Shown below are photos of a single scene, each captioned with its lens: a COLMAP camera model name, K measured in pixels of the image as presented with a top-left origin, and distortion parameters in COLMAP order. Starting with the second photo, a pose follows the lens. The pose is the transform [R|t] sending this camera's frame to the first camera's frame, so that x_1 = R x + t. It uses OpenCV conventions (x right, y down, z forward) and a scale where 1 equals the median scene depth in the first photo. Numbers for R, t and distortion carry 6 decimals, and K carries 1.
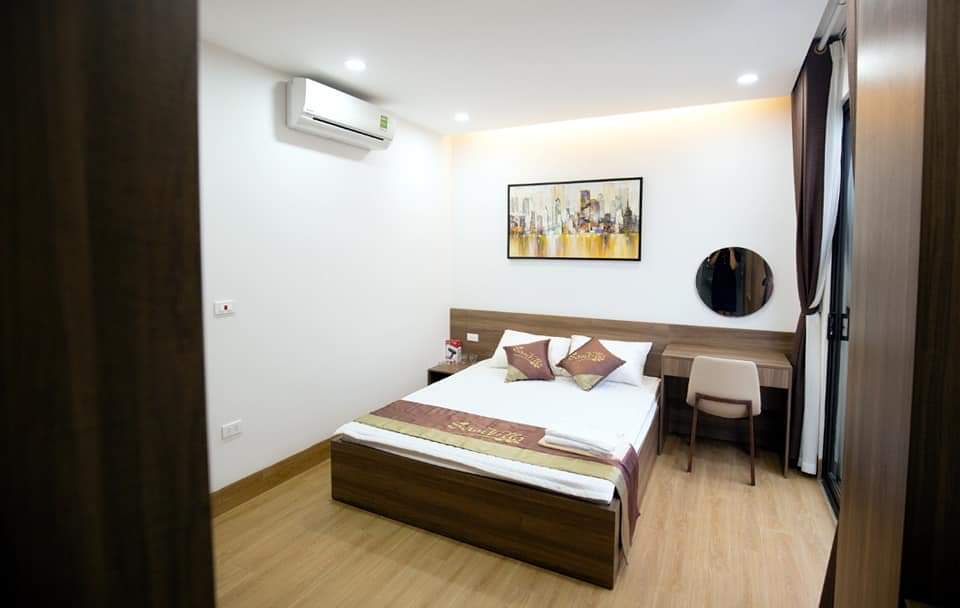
lens RADIAL K [[457.6, 0, 496.8], [0, 457.6, 278.6], [0, 0, 1]] dist [-0.032808, -0.000015]
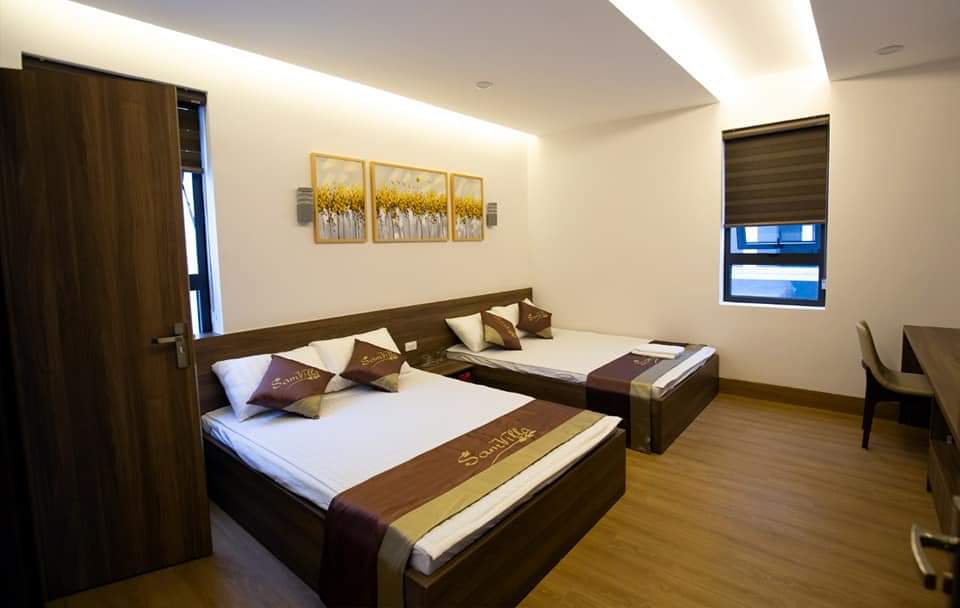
lens RADIAL K [[457.6, 0, 496.8], [0, 457.6, 278.6], [0, 0, 1]] dist [-0.032808, -0.000015]
pose [[0.219869, -0.074781, 0.972659, -0.879112], [0.067604, 0.995828, 0.061280, -0.044914], [-0.973184, 0.052282, 0.224007, 0.789978]]
